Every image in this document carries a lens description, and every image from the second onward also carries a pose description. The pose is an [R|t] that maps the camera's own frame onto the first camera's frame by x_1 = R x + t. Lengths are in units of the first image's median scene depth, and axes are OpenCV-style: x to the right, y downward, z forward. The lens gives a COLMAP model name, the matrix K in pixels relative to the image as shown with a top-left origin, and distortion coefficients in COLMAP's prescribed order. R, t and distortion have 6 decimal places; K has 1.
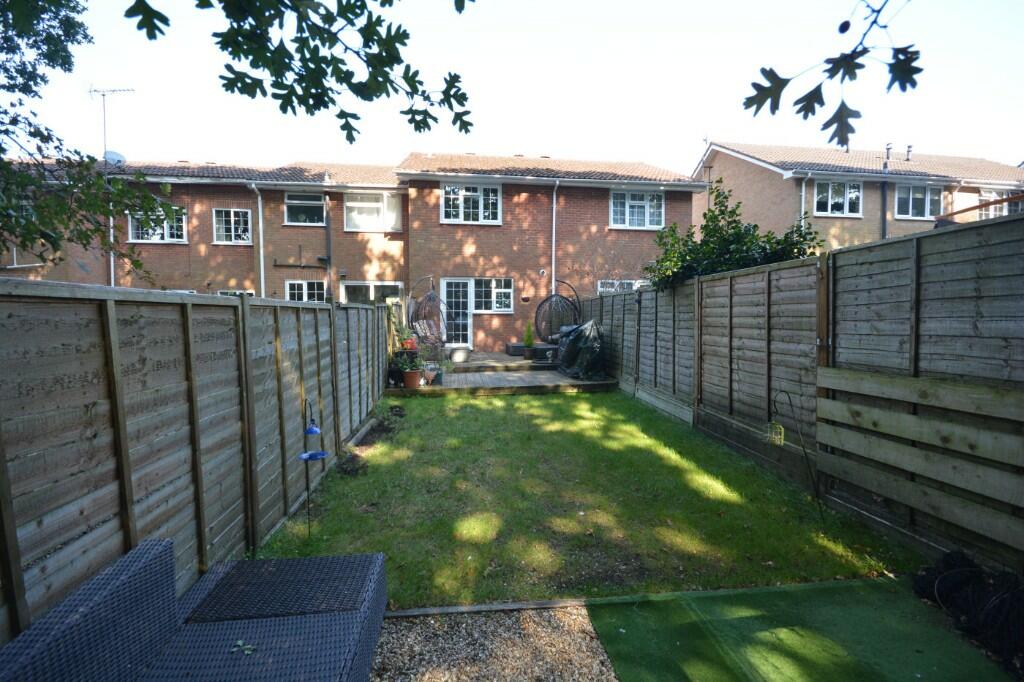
lens RADIAL K [[446.7, 0, 512.7], [0, 446.7, 329.3], [0, 0, 1]] dist [0.000822, 0.000091]
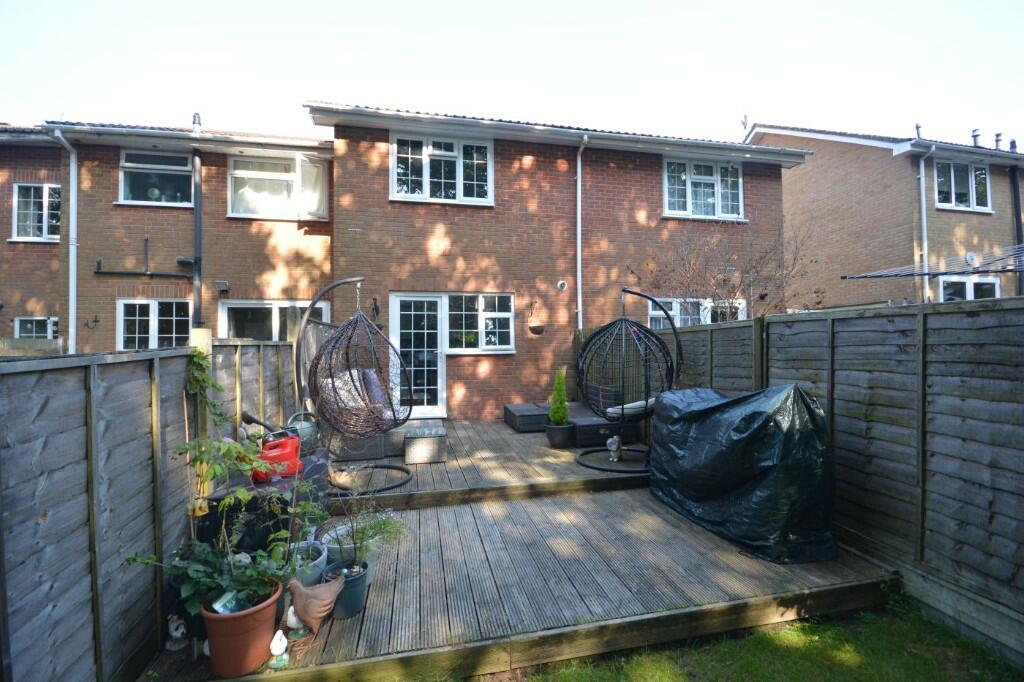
lens RADIAL K [[443.1, 0, 512.0], [0, 443.1, 341.0], [0, 0, 1]] dist [-0.001836, -0.000108]
pose [[0.997043, -0.006978, 0.076533, -0.045675], [0.009968, 0.999199, -0.038761, -0.027955], [-0.076202, 0.039409, 0.996313, 0.398689]]
